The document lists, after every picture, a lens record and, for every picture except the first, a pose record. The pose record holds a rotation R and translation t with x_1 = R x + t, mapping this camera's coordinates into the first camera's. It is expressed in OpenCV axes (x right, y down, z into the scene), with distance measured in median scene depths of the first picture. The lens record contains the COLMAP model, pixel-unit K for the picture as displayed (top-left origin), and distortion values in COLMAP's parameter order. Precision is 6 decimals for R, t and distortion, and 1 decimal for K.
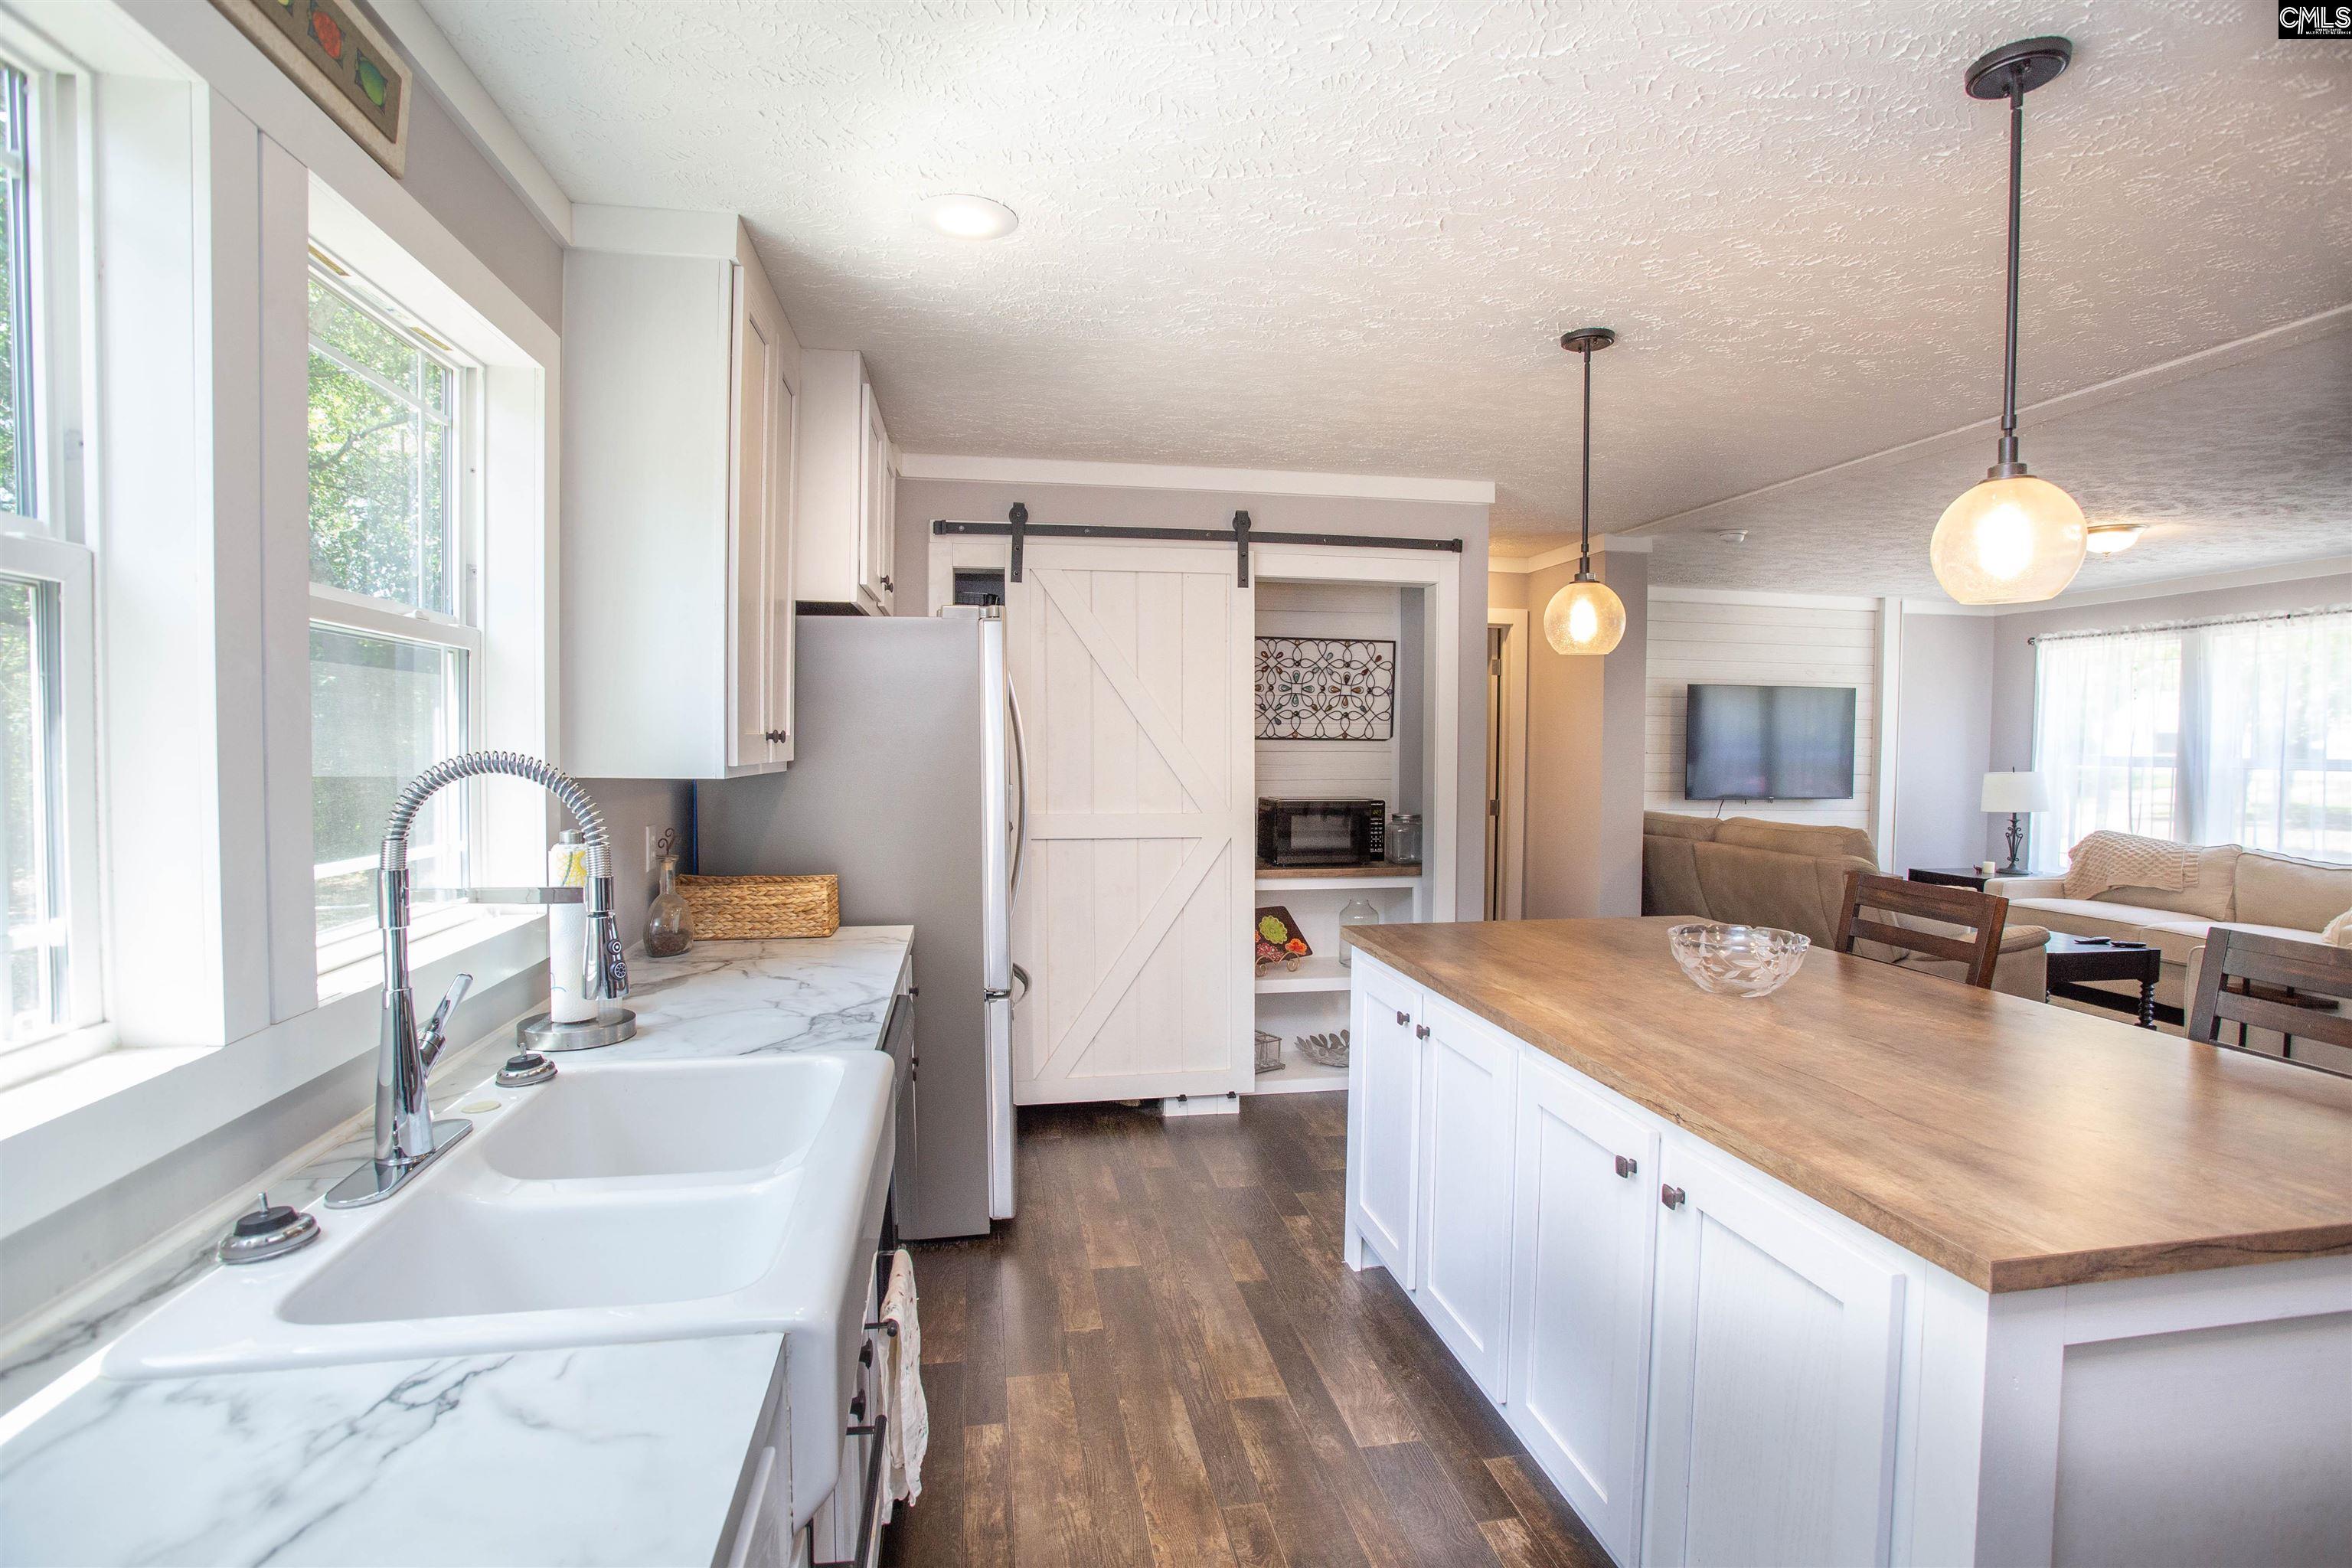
lens RADIAL K [[1162.2, 0, 1191.6], [0, 1162.2, 785.6], [0, 0, 1]] dist [-0.071447, 0.034331]
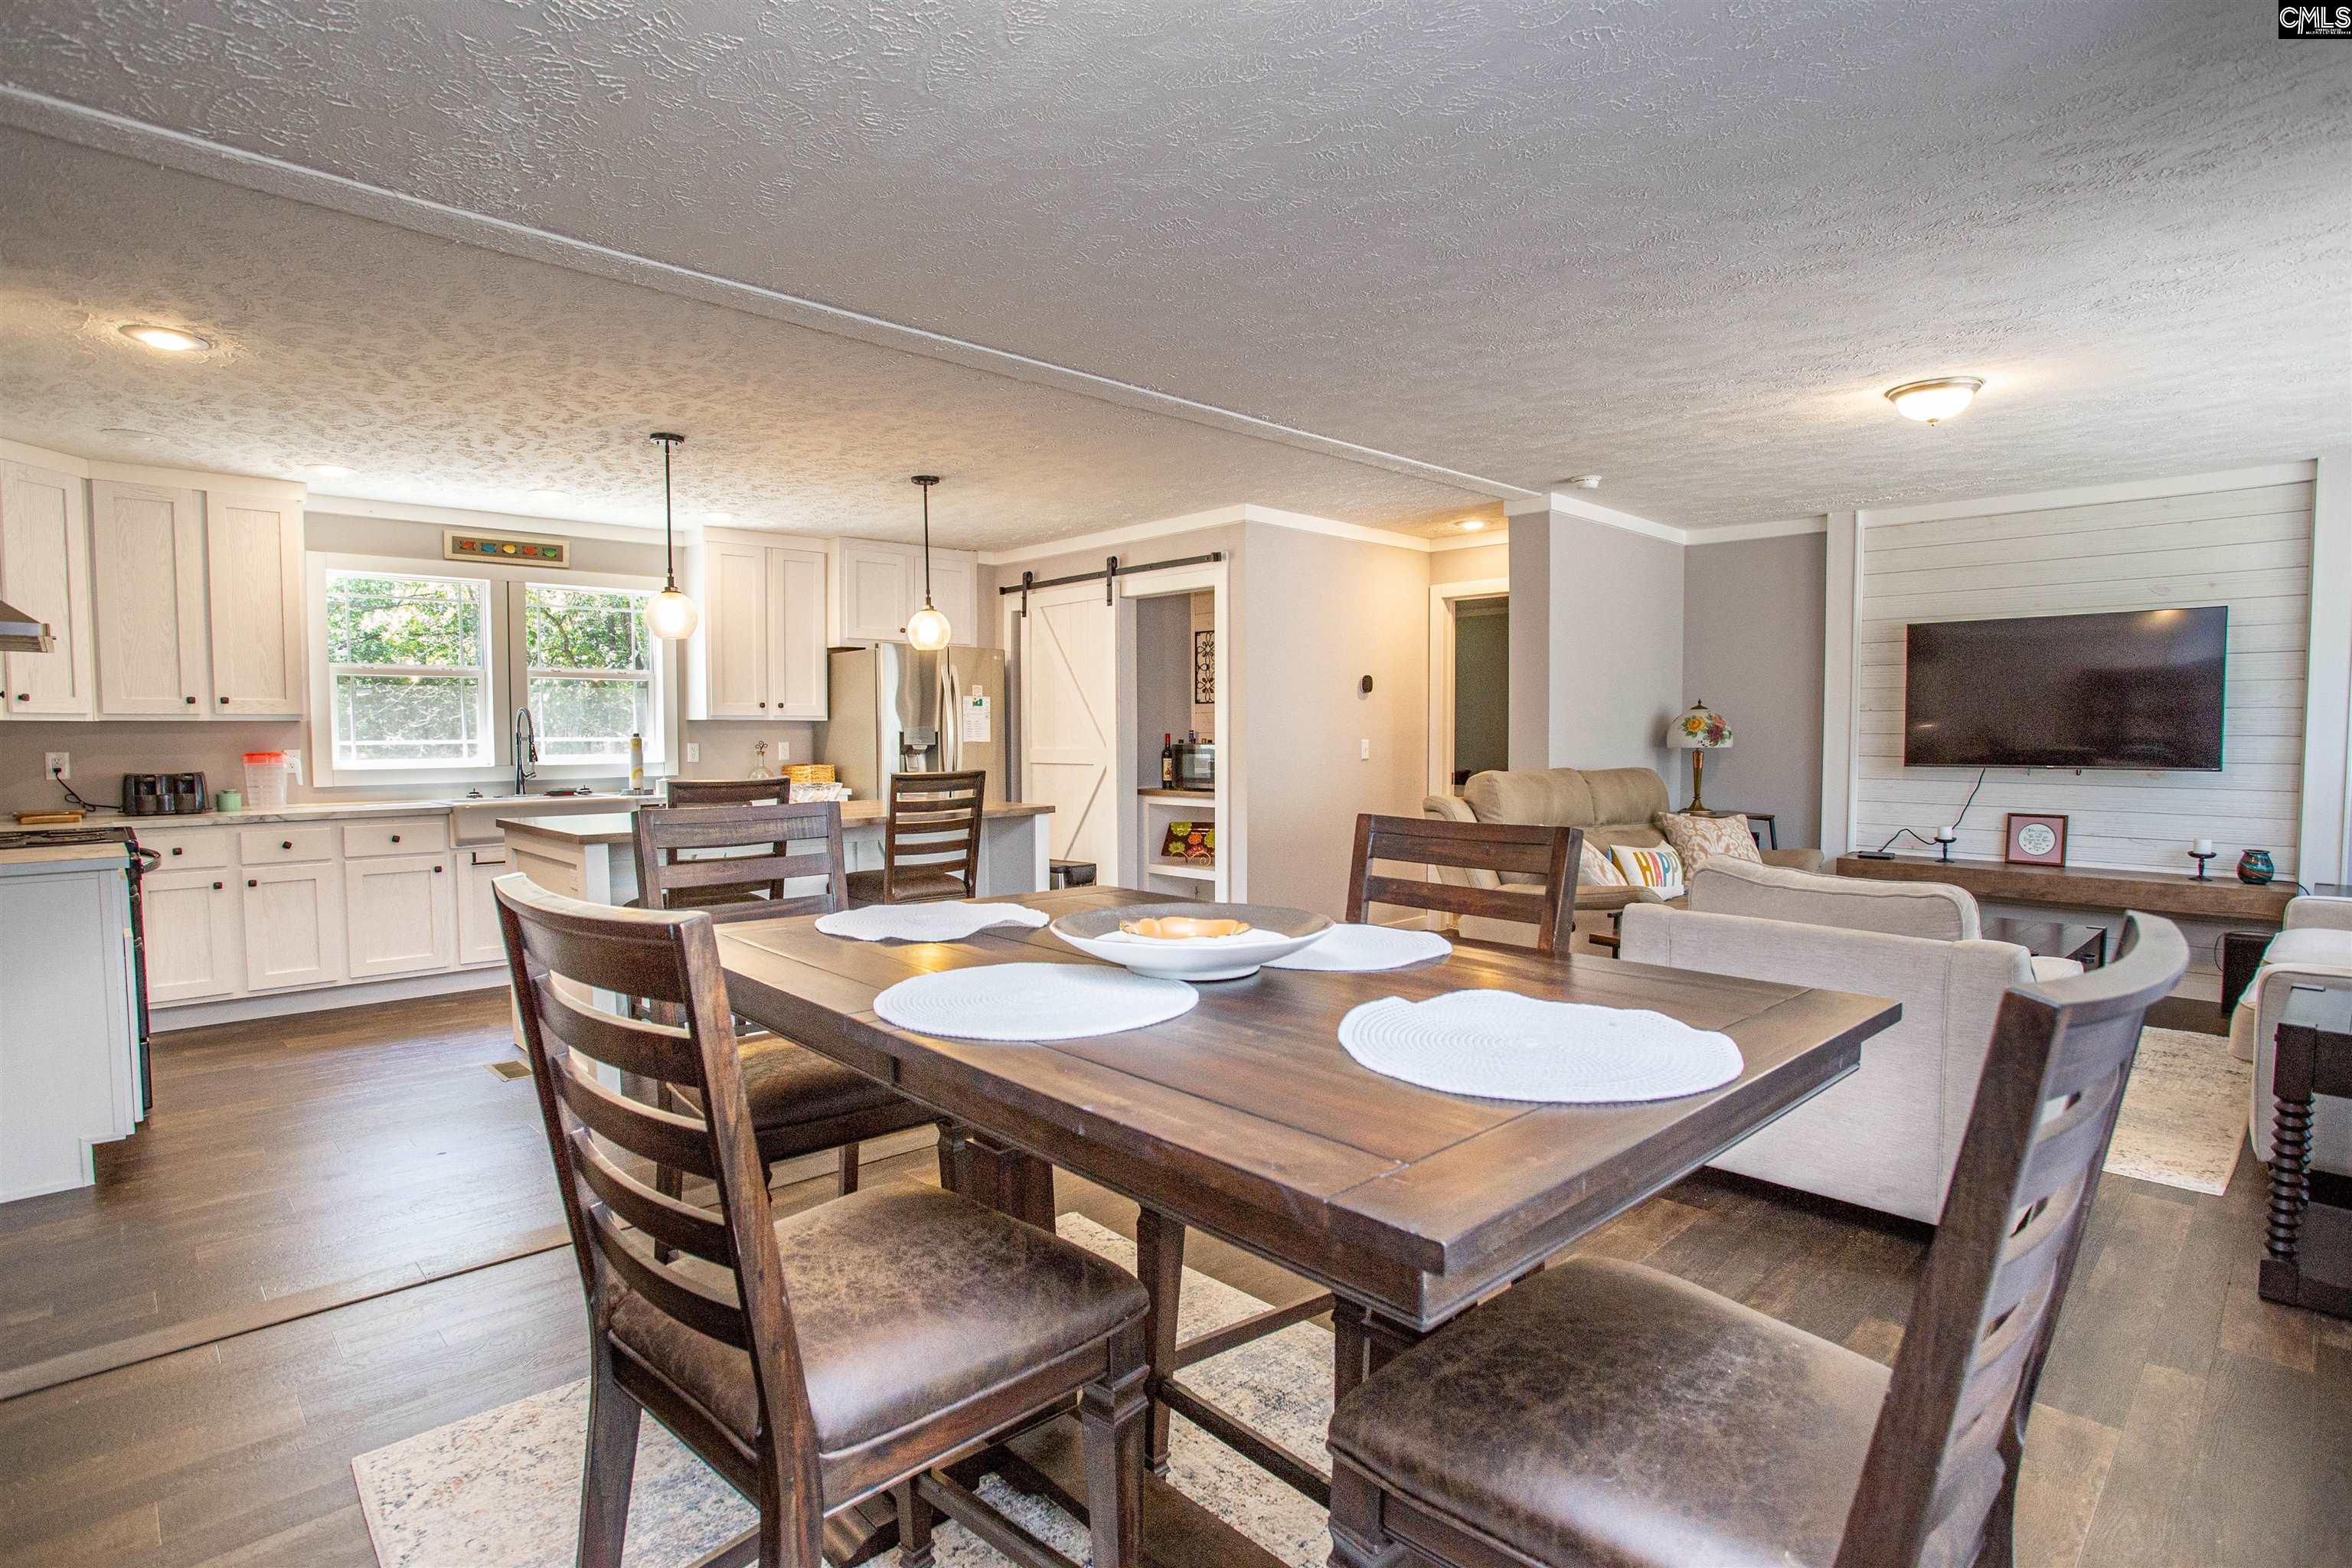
lens RADIAL K [[1182.3, 0, 1173.9], [0, 1182.3, 782.1], [0, 0, 1]] dist [-0.076126, 0.038766]
pose [[0.546452, 0.027645, -0.837034, 1.276213], [-0.023969, 0.999562, 0.017365, 0.033877], [0.837147, 0.010573, 0.546875, 0.178981]]
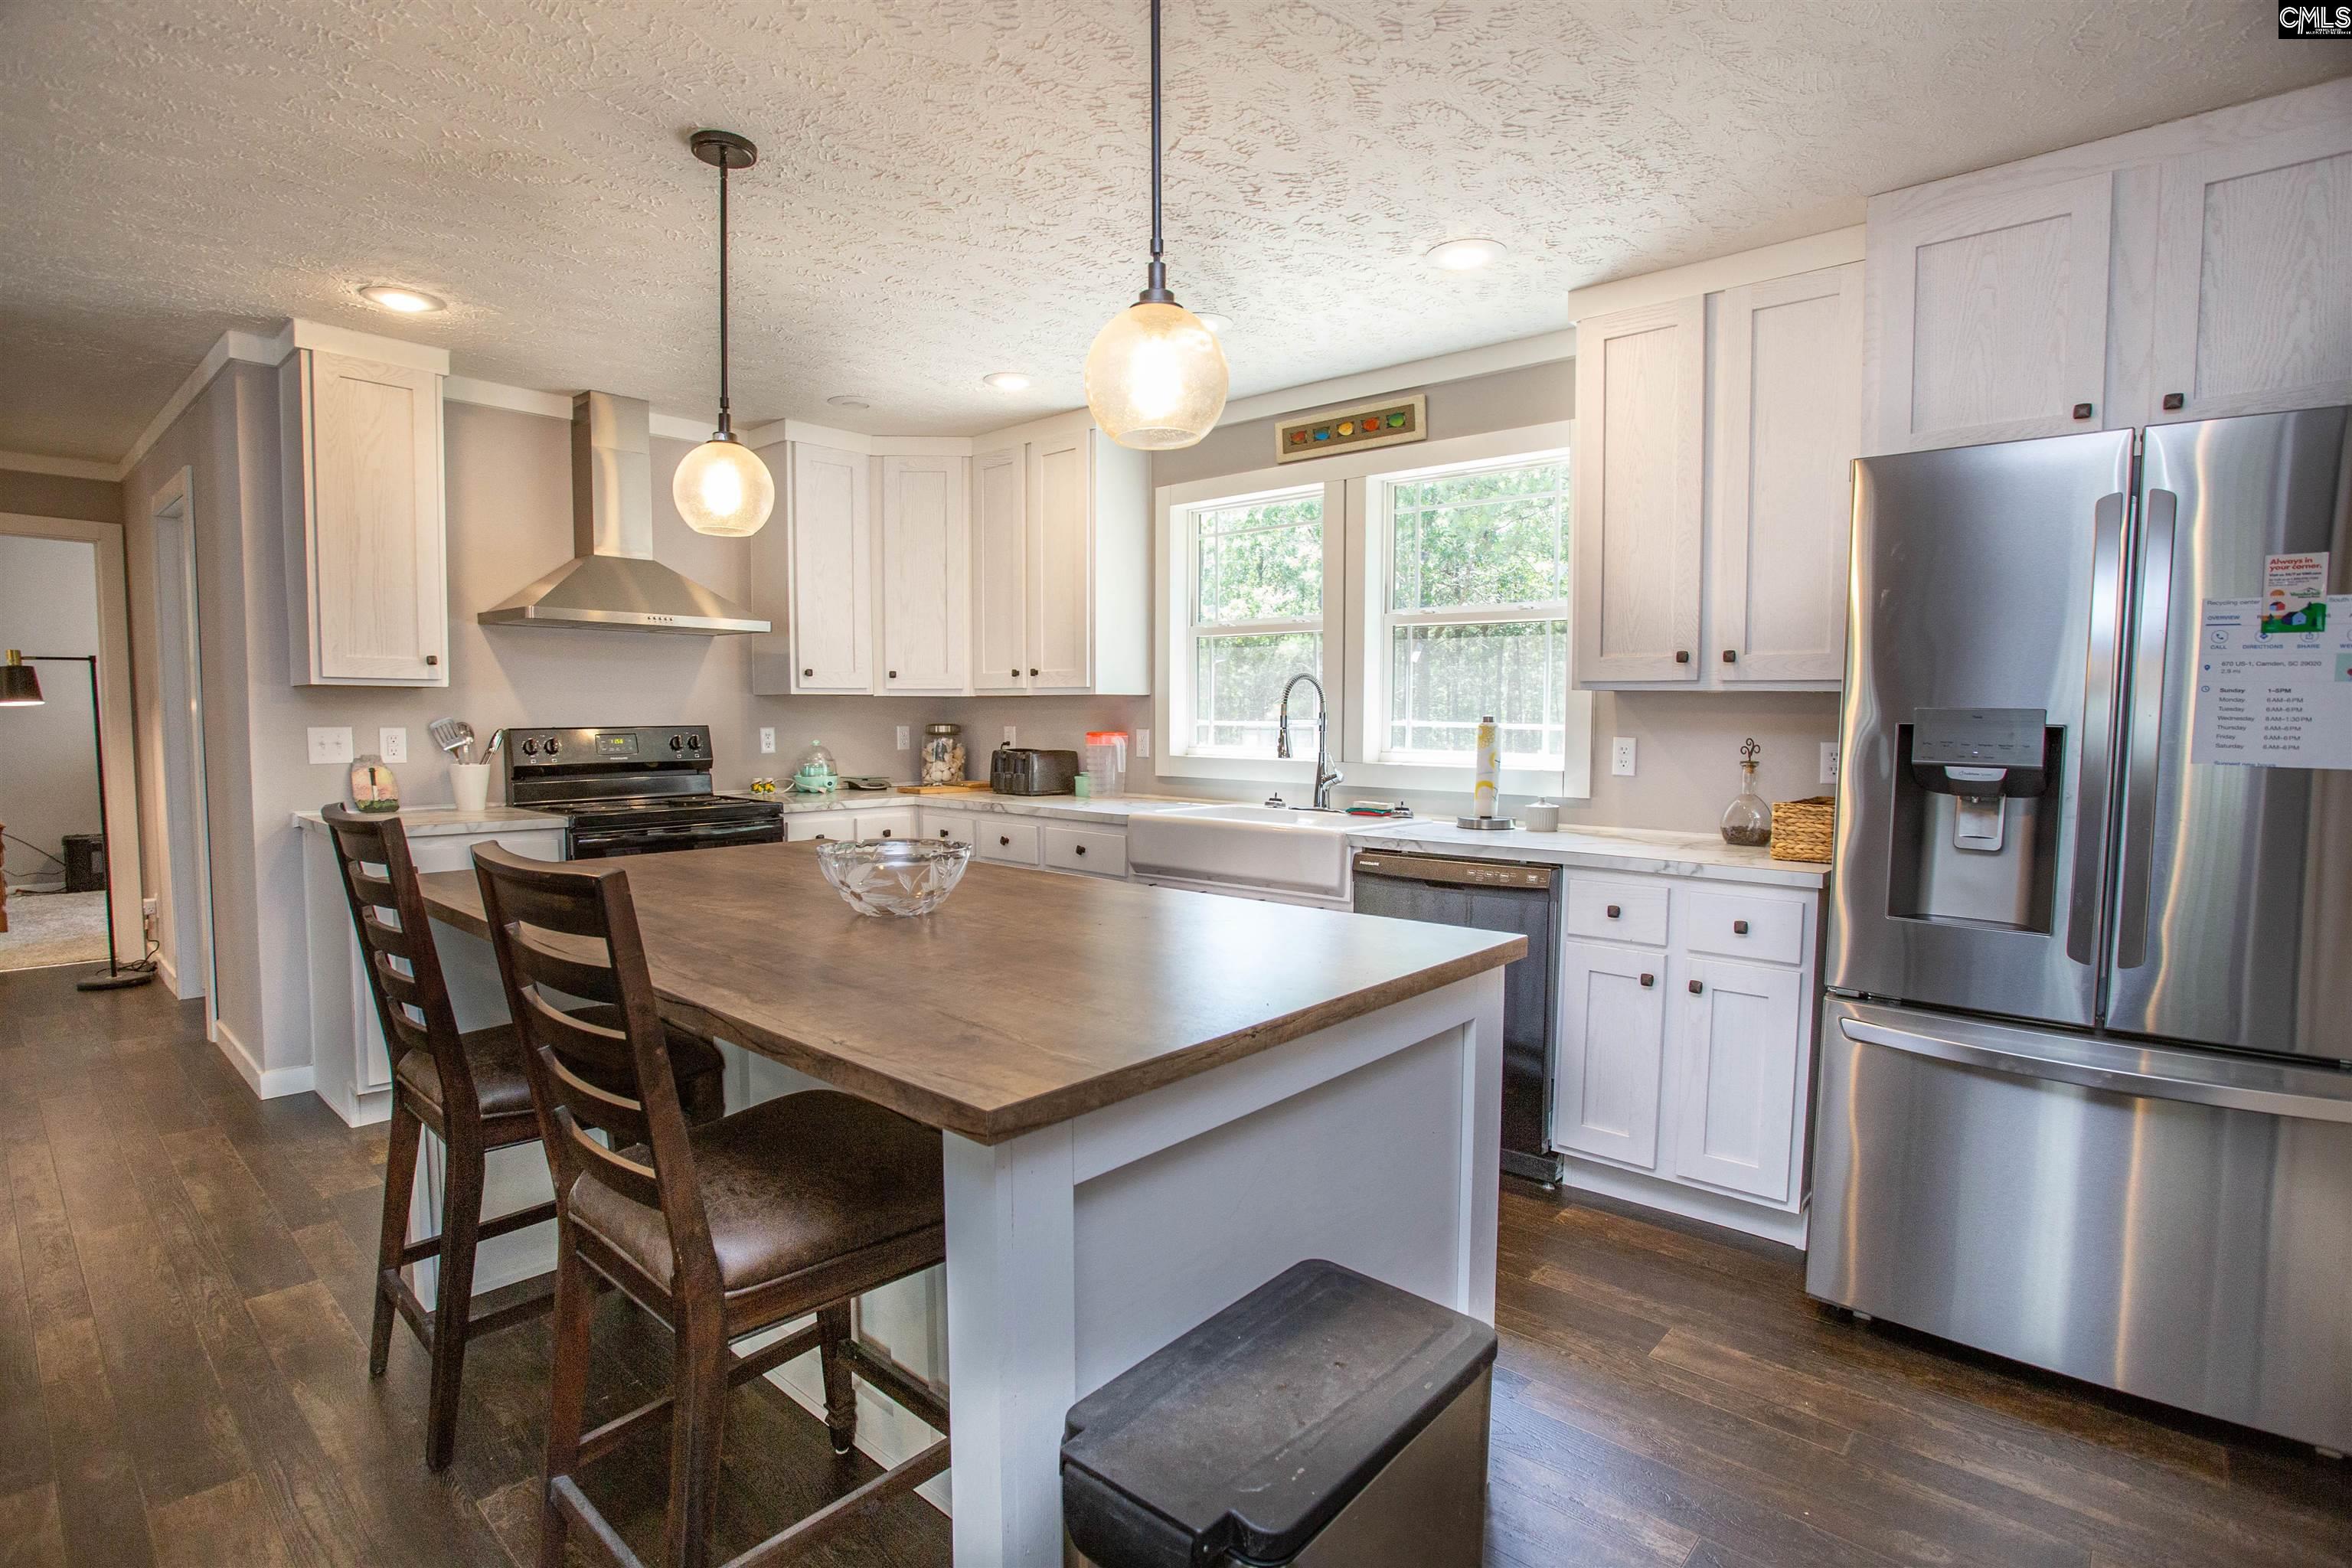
lens RADIAL K [[1162.2, 0, 1191.6], [0, 1162.2, 785.6], [0, 0, 1]] dist [-0.071447, 0.034331]
pose [[-0.787511, 0.029827, -0.615579, 0.397355], [-0.033767, 0.995240, 0.091422, -0.001796], [0.615375, 0.092782, -0.782755, 0.866600]]
